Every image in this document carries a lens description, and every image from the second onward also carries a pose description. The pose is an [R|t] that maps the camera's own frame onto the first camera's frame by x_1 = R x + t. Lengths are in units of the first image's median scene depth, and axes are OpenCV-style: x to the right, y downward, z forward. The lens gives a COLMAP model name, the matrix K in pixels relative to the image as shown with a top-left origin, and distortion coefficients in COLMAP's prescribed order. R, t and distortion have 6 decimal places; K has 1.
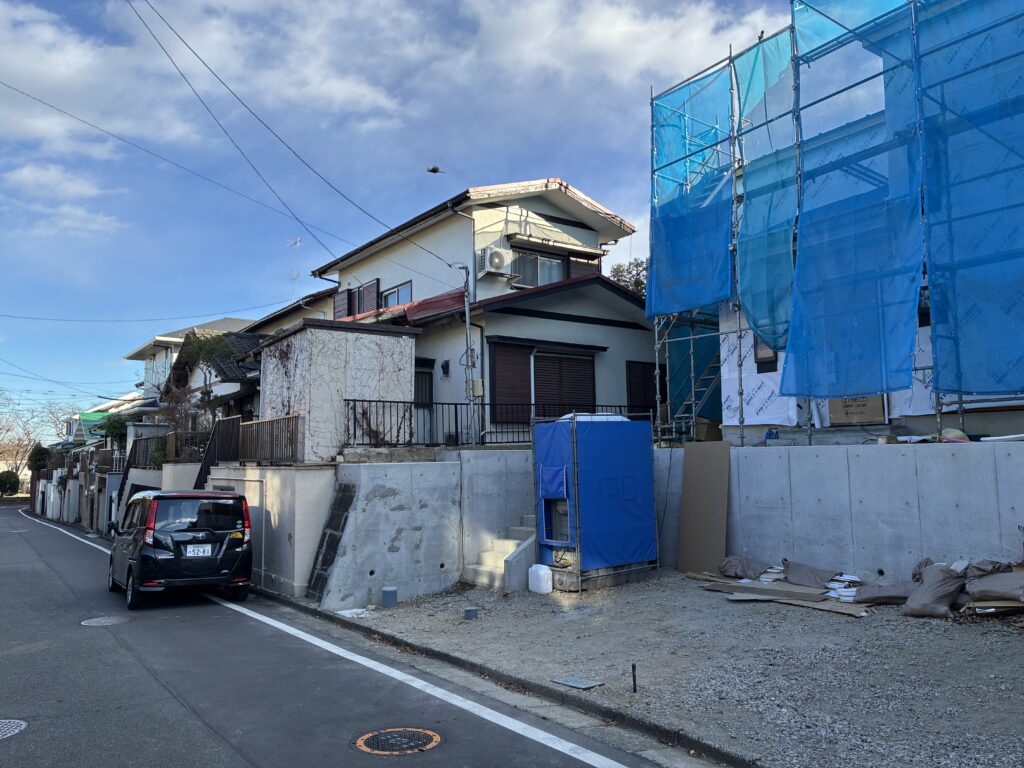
lens RADIAL K [[774.0, 0, 526.2], [0, 774.0, 381.6], [0, 0, 1]] dist [0.057594, -0.063007]
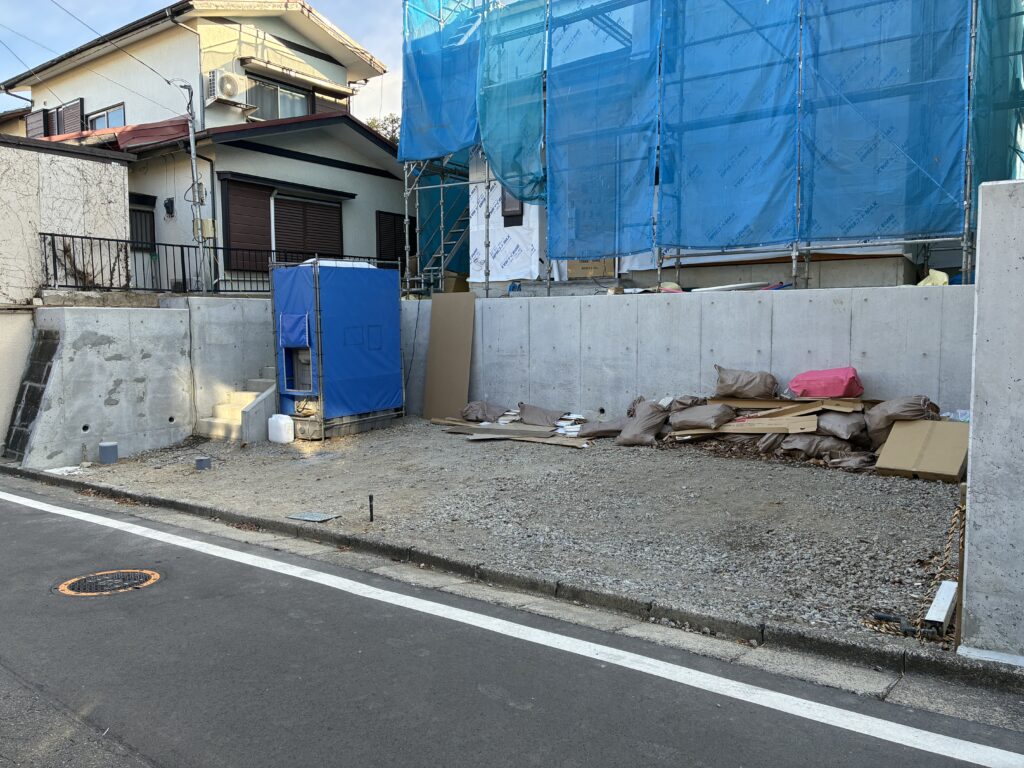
lens RADIAL K [[774.0, 0, 510.8], [0, 774.0, 378.7], [0, 0, 1]] dist [0.057594, -0.063007]
pose [[0.956985, -0.010941, 0.289932, 0.011597], [-0.037907, 0.986008, 0.162329, 0.023697], [-0.287652, -0.166337, 0.943180, 0.011184]]
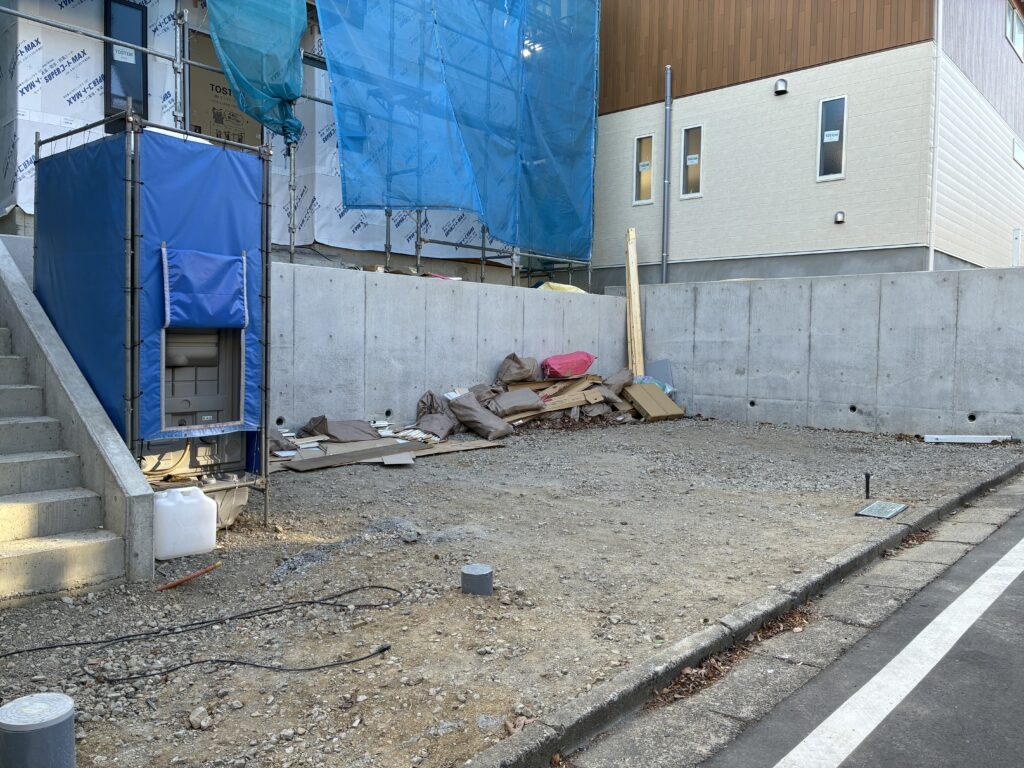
lens RADIAL K [[774.0, 0, 522.3], [0, 774.0, 374.9], [0, 0, 1]] dist [0.057594, -0.063007]
pose [[-0.204165, -0.031356, 0.978434, -0.418951], [-0.109560, 0.993939, 0.008992, 0.155937], [-0.972786, -0.105362, -0.206363, 0.930864]]
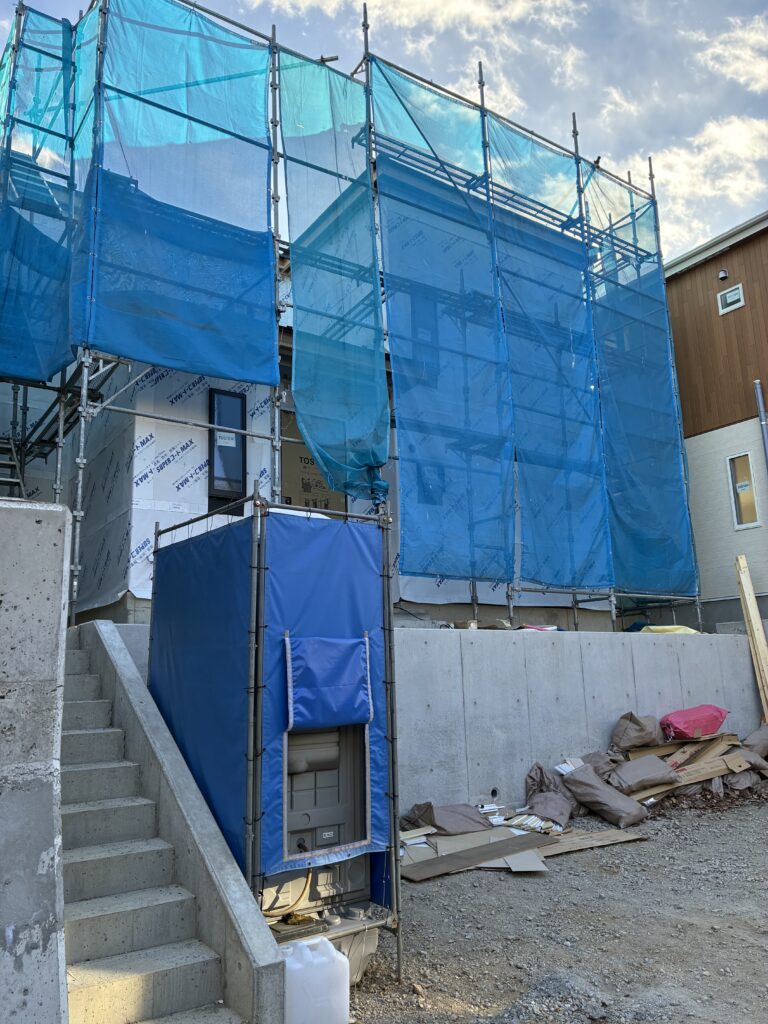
lens RADIAL K [[774.0, 0, 374.8], [0, 774.0, 514.3], [0, 0, 1]] dist [0.057594, -0.063007]
pose [[0.042746, 0.221065, 0.974322, -0.341026], [-0.068824, 0.973548, -0.217870, 0.134274], [-0.996713, -0.057743, 0.056830, 0.977855]]
